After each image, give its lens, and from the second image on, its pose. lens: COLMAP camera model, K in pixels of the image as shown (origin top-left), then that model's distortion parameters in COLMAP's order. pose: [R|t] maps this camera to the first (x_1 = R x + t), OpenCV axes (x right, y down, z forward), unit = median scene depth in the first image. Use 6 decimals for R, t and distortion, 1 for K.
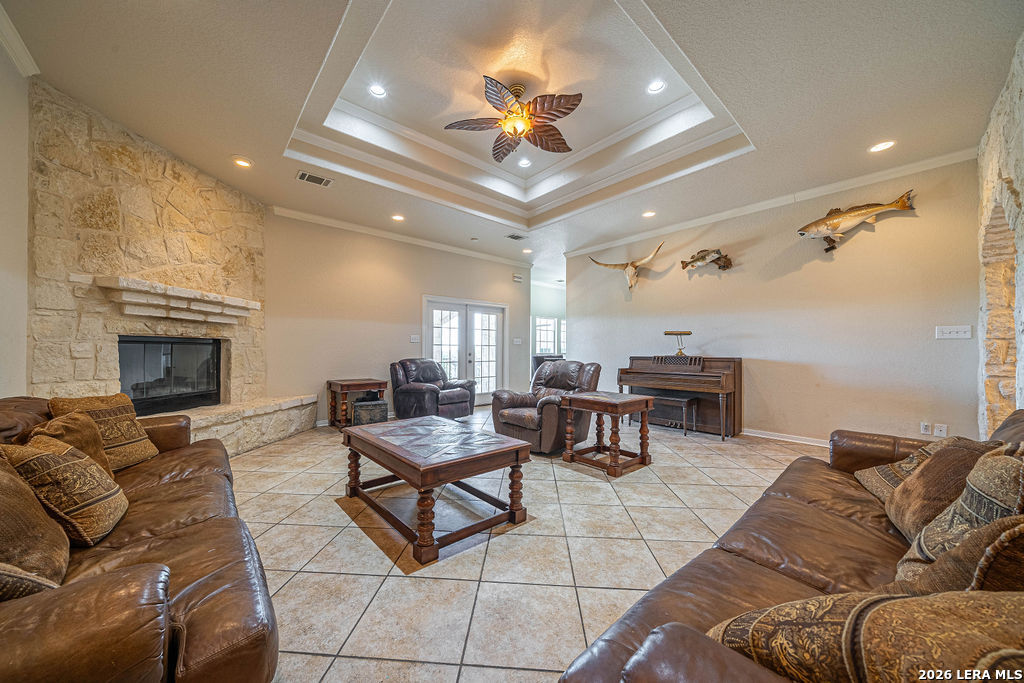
lens RADIAL K [[355.8, 0, 511.1], [0, 355.8, 346.8], [0, 0, 1]] dist [-0.004553, -0.000164]
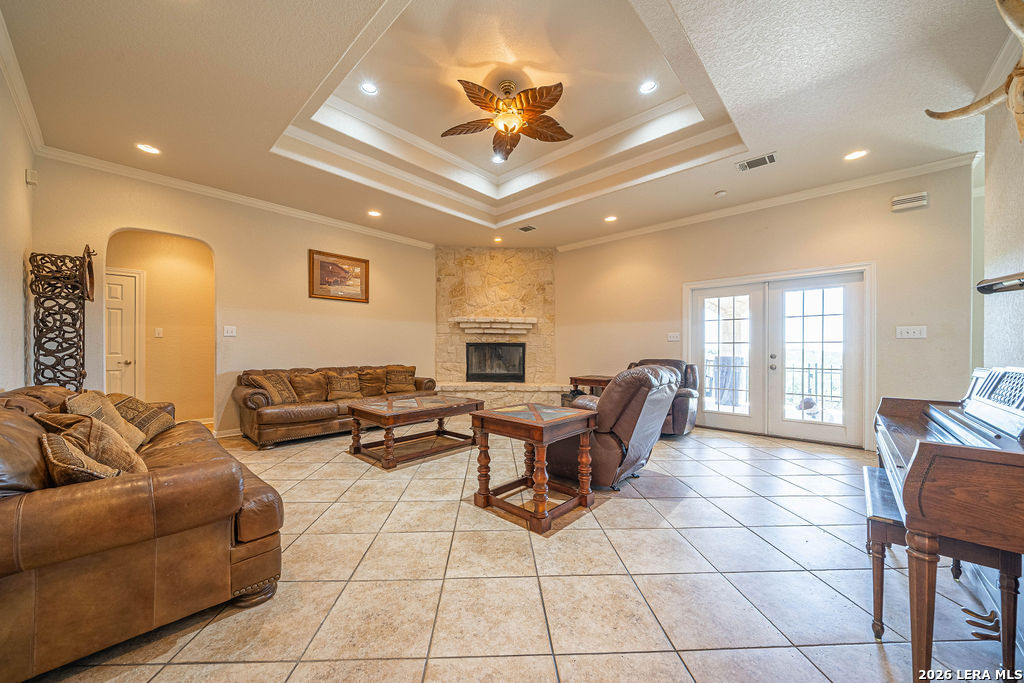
lens RADIAL K [[366.9, 0, 505.4], [0, 366.9, 348.9], [0, 0, 1]] dist [0.000999, 0.000019]
pose [[0.097855, -0.006205, -0.995181, 0.939270], [0.006792, 0.999961, -0.005567, 0.015156], [0.995177, -0.006215, 0.097894, 0.814788]]
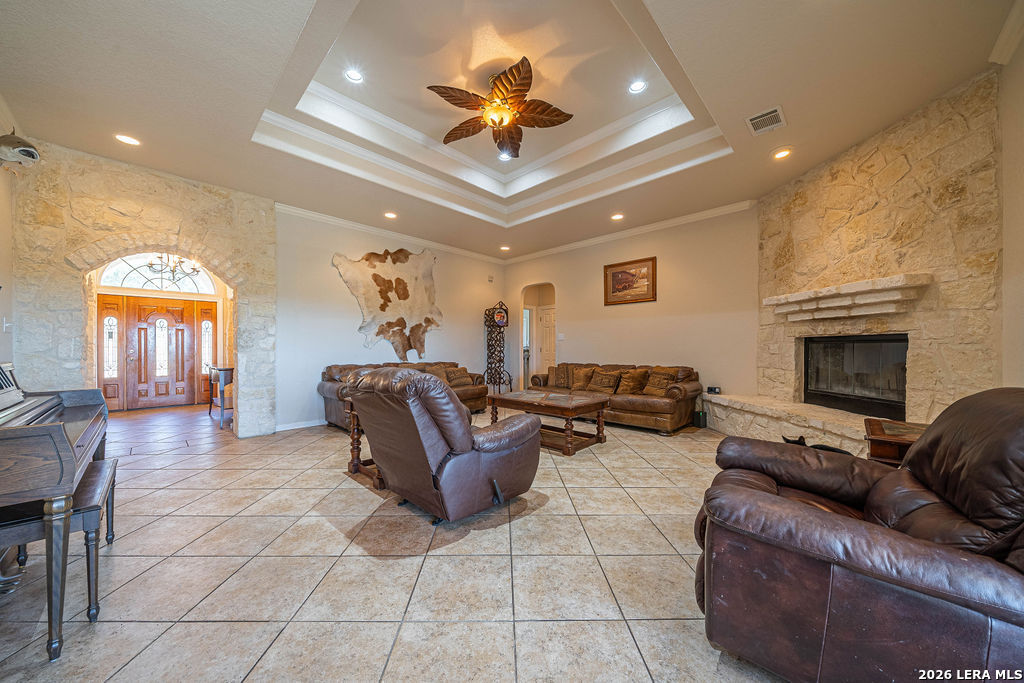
lens RADIAL K [[355.8, 0, 505.2], [0, 355.8, 347.8], [0, 0, 1]] dist [-0.004553, -0.000164]
pose [[-0.997544, -0.004059, -0.069922, 0.054699], [-0.003296, 0.999934, -0.011016, 0.019274], [0.069962, -0.010758, -0.997492, 1.798301]]
